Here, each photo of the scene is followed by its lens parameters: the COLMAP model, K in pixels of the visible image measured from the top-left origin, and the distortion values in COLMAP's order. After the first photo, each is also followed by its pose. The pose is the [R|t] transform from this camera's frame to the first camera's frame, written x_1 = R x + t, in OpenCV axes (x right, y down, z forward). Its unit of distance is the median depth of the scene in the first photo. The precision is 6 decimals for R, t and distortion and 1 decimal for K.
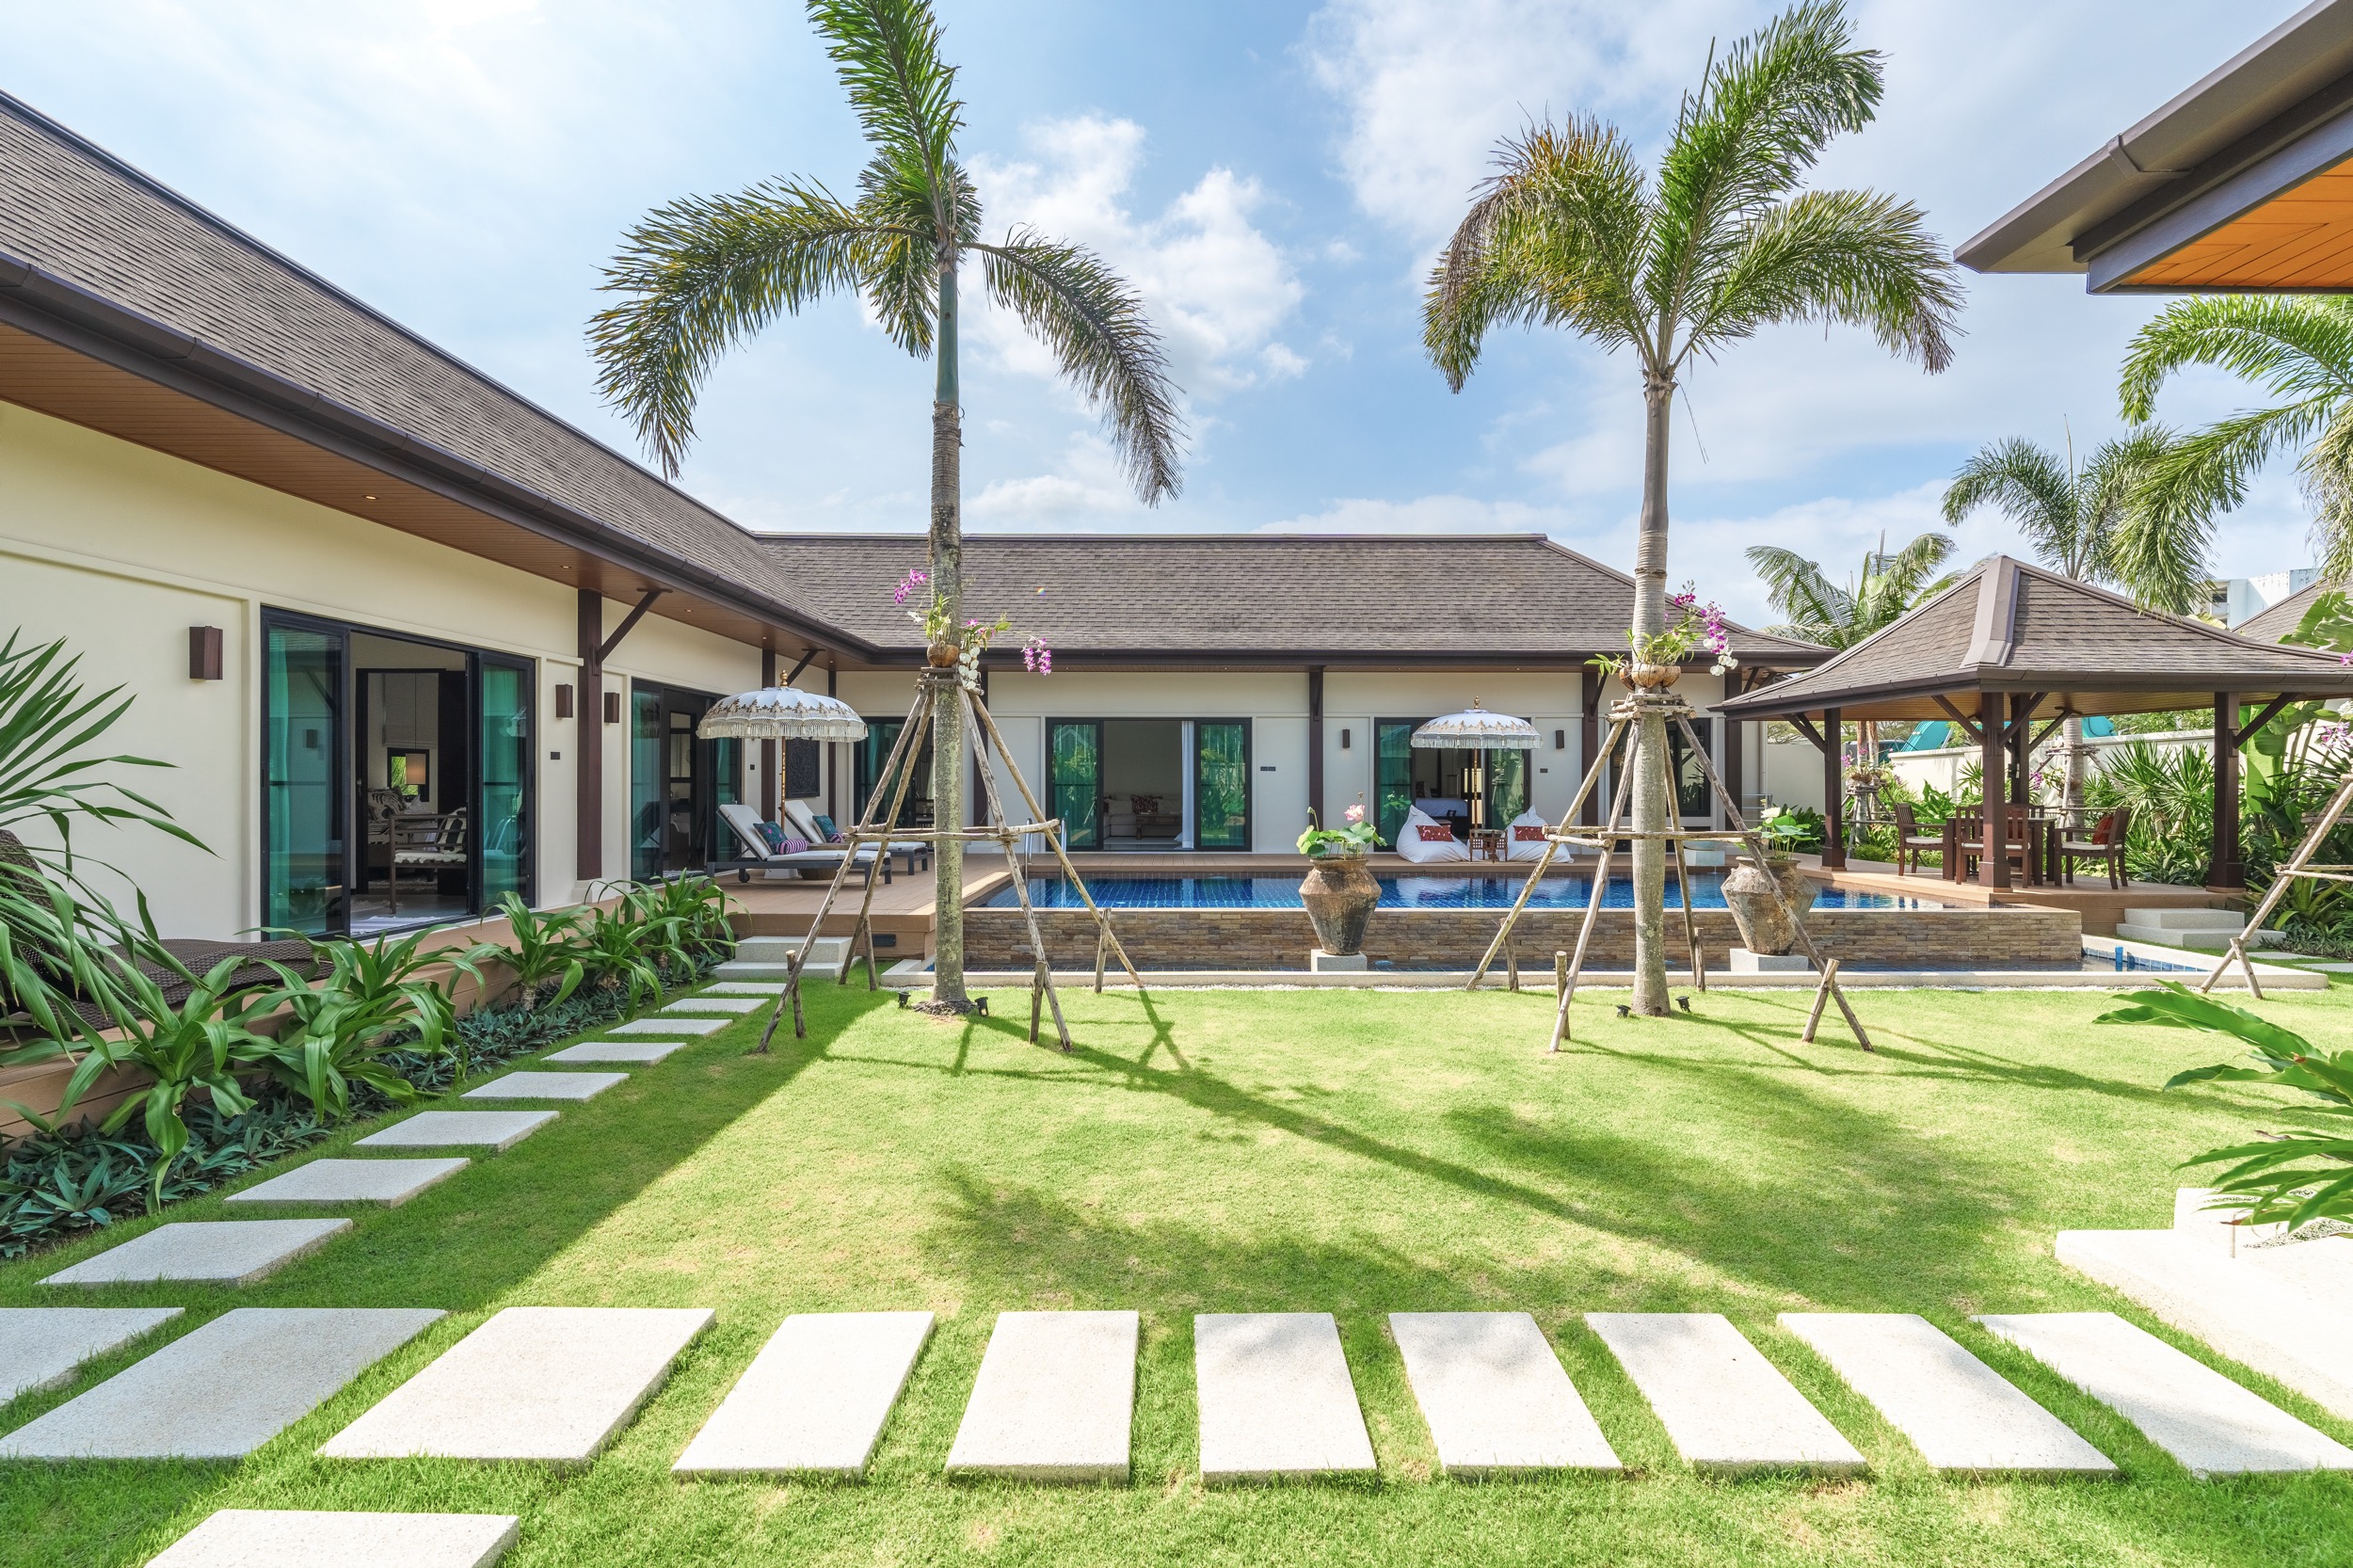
lens RADIAL K [[956.4, 0, 1177.8], [0, 956.4, 787.6], [0, 0, 1]] dist [0.000983, 0.000445]
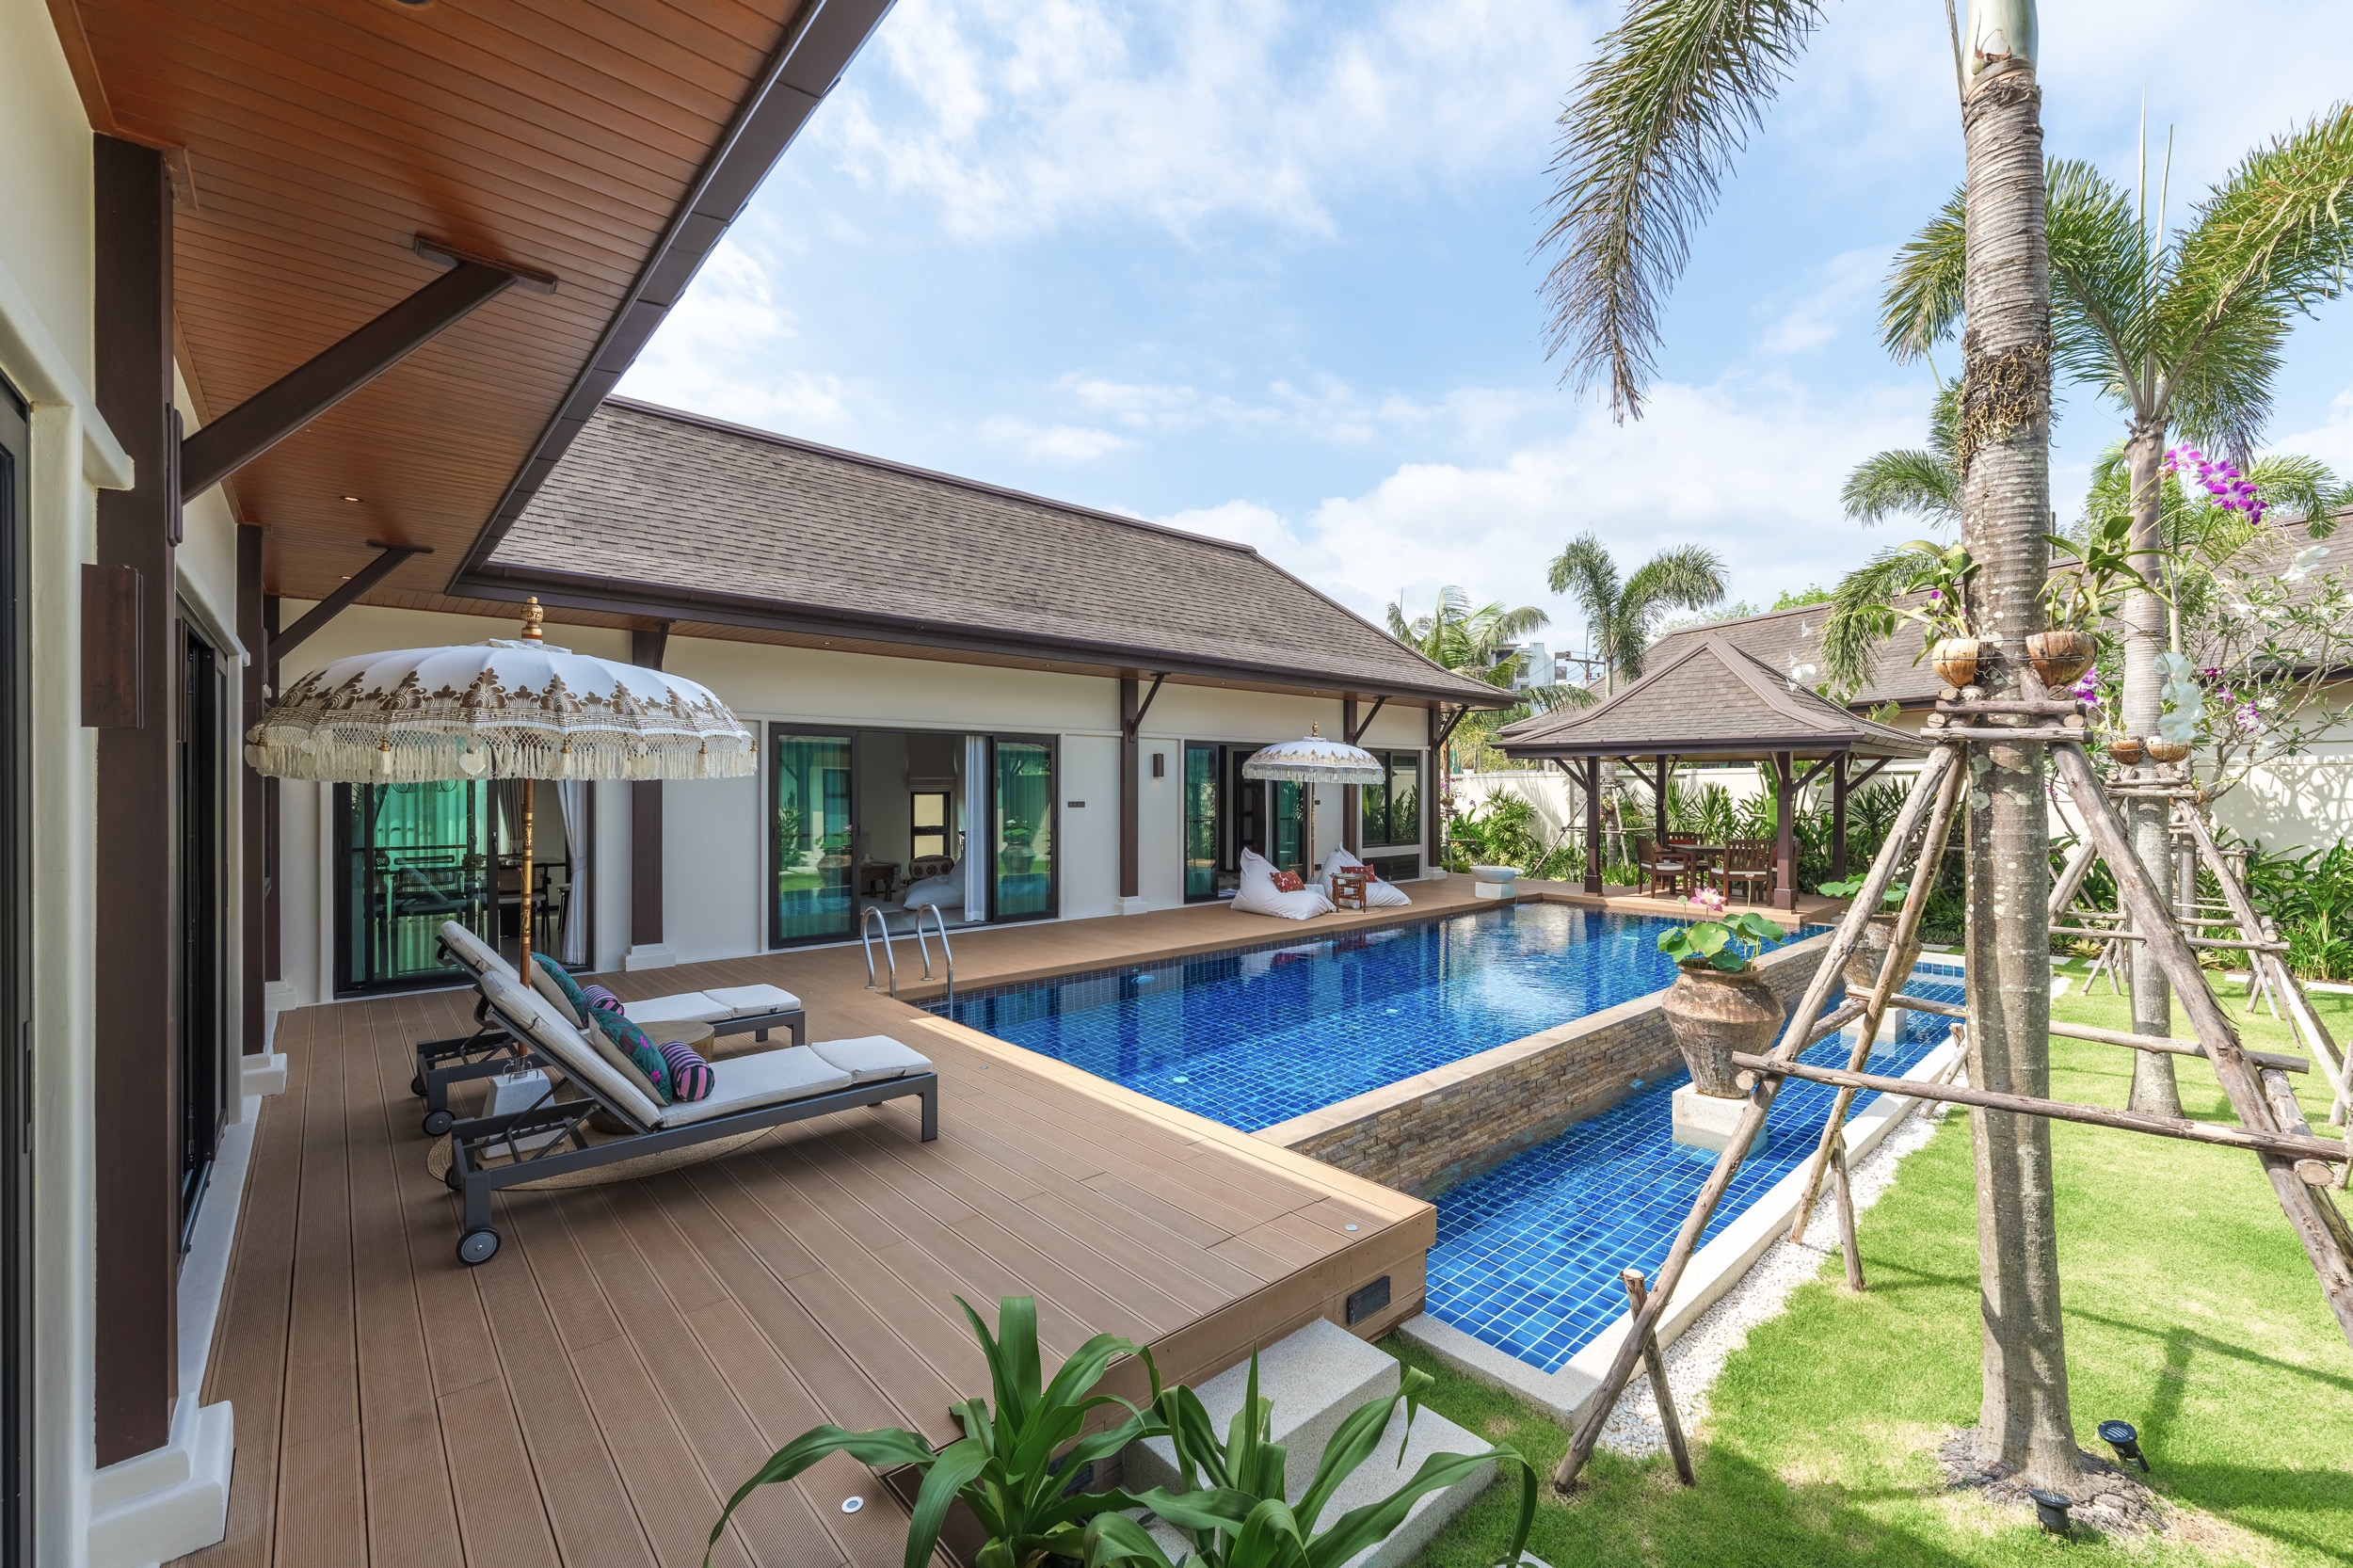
lens RADIAL K [[956.4, 0, 1187.8], [0, 956.4, 790.9], [0, 0, 1]] dist [0.000983, 0.000445]
pose [[0.752885, -0.002165, 0.658149, -0.489386], [0.000361, 0.999996, 0.002876, -0.049031], [-0.658152, -0.001928, 0.752882, 0.579903]]
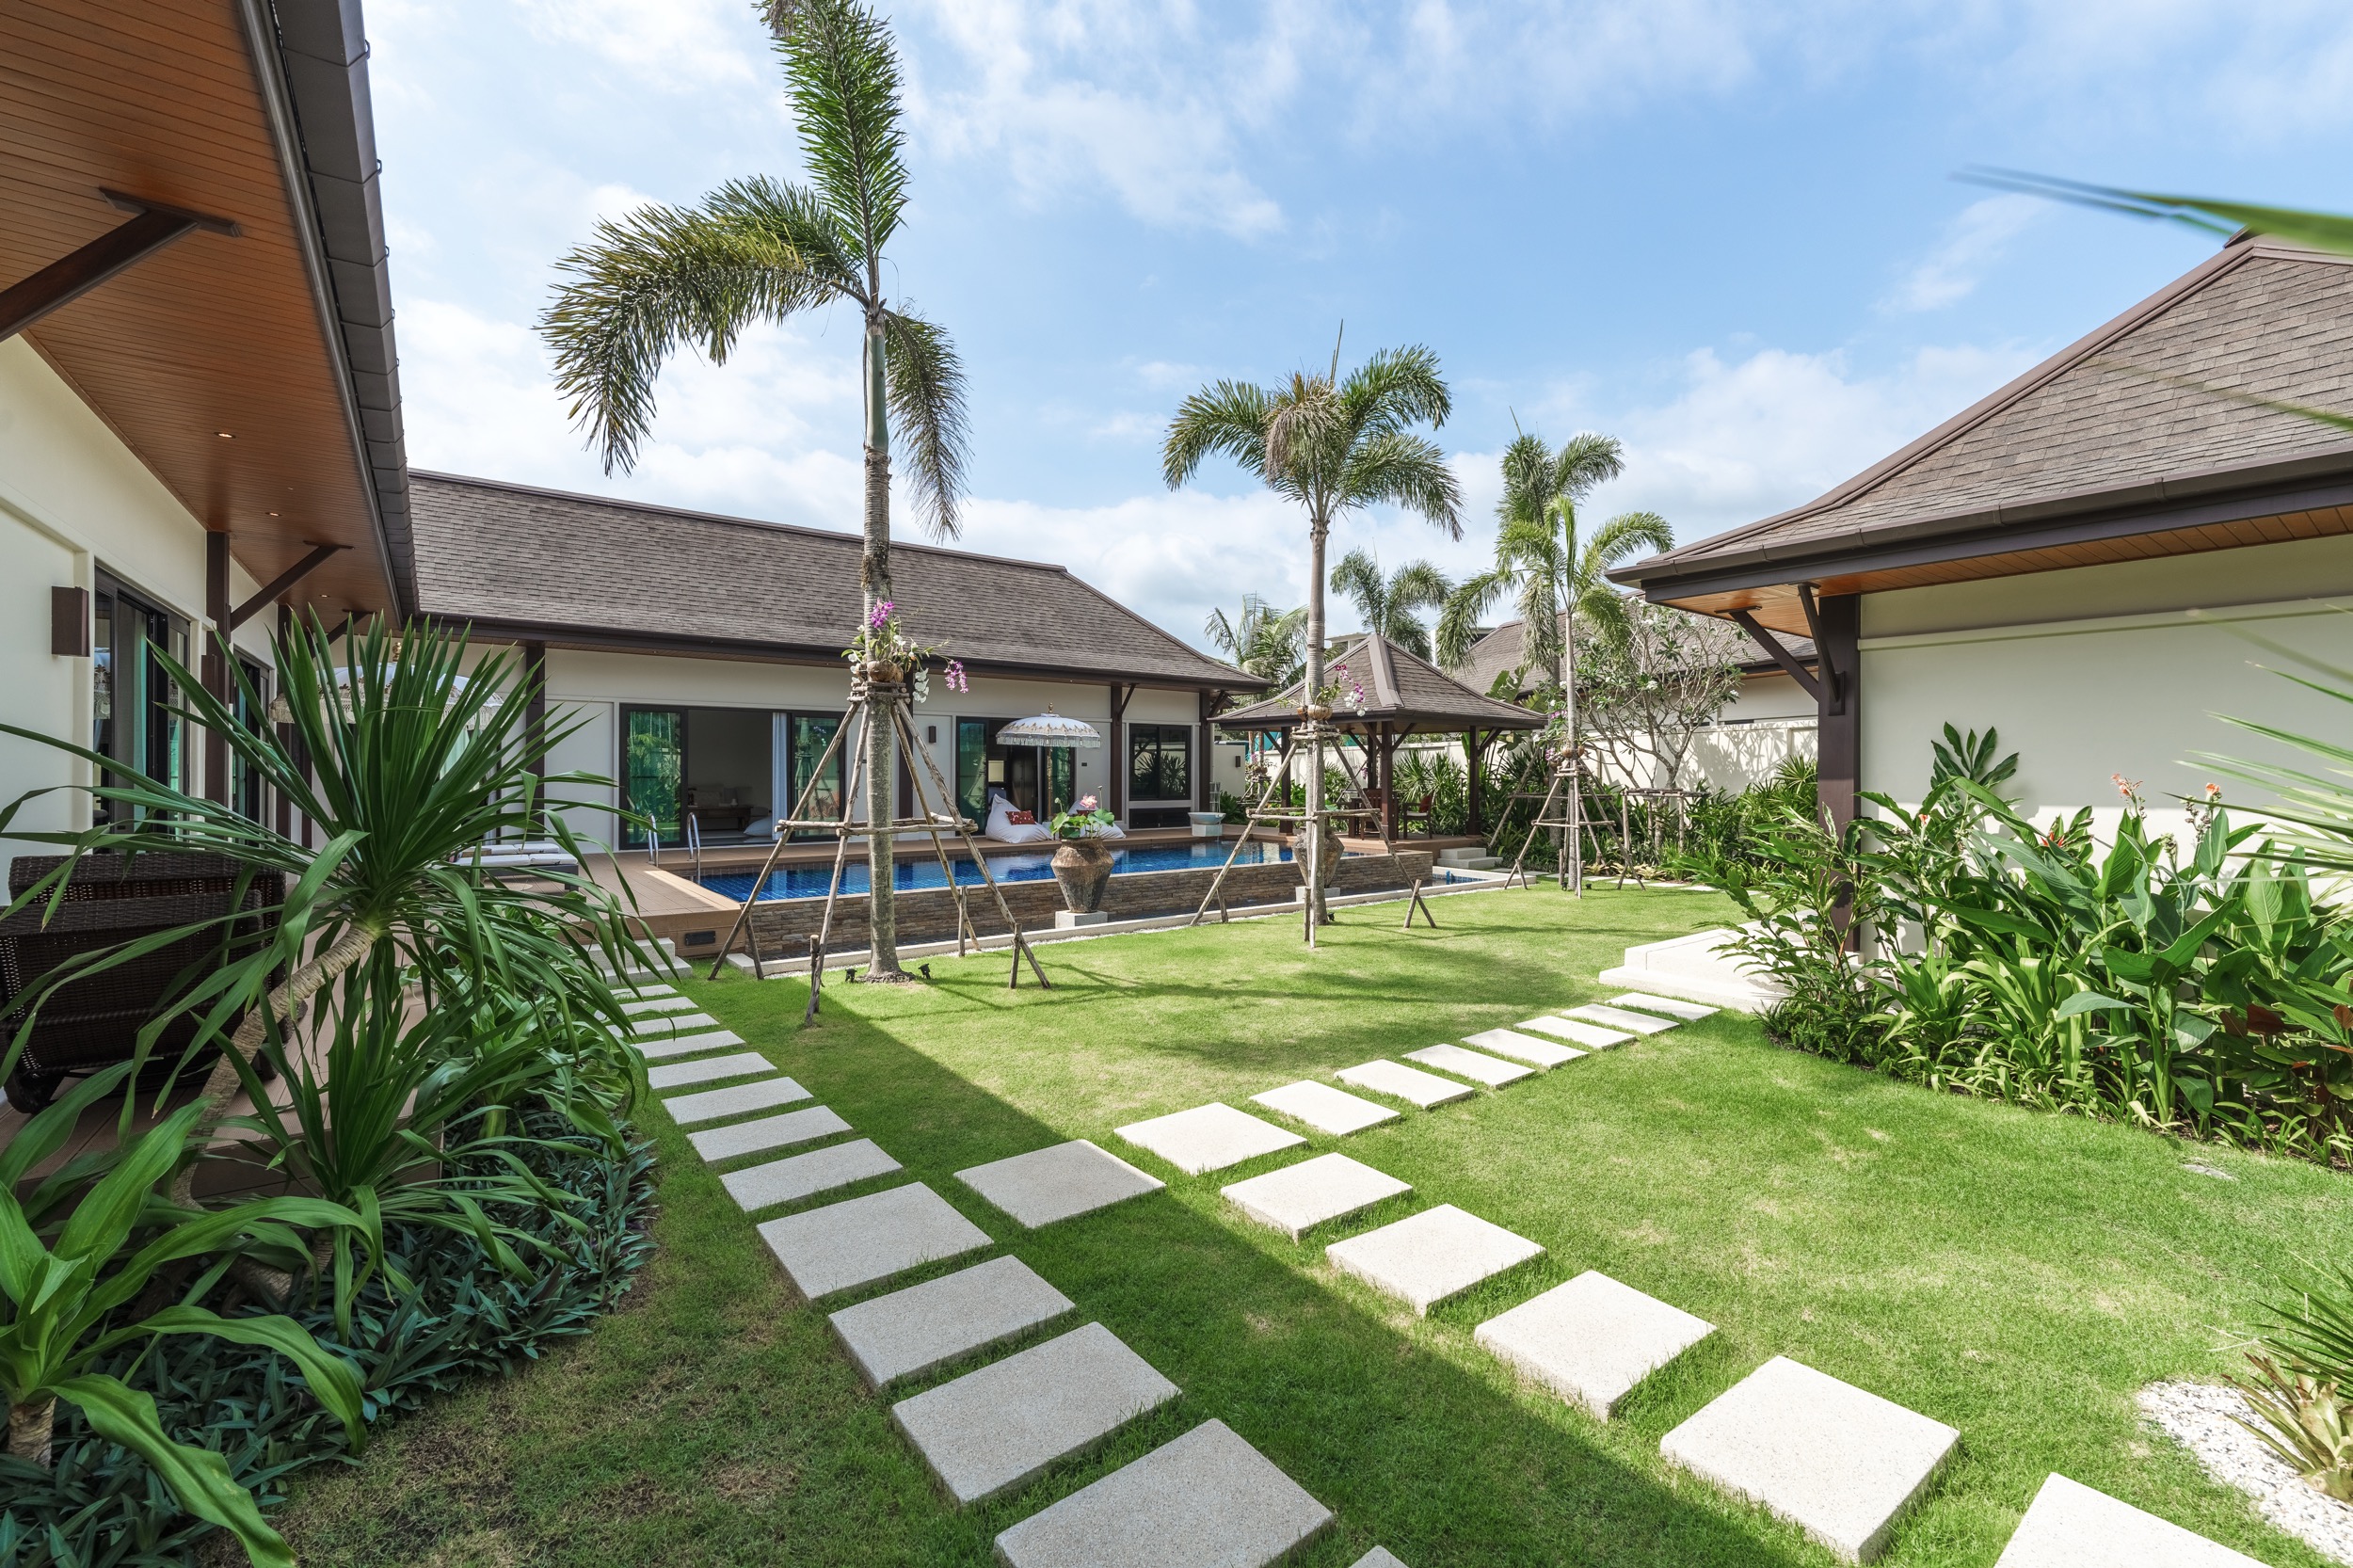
lens RADIAL K [[956.4, 0, 1185.3], [0, 956.4, 774.6], [0, 0, 1]] dist [0.000983, 0.000445]
pose [[0.795074, -0.000880, 0.606512, -0.389389], [-0.000002, 0.999999, 0.001453, -0.009935], [-0.606512, -0.001156, 0.795073, -0.079087]]
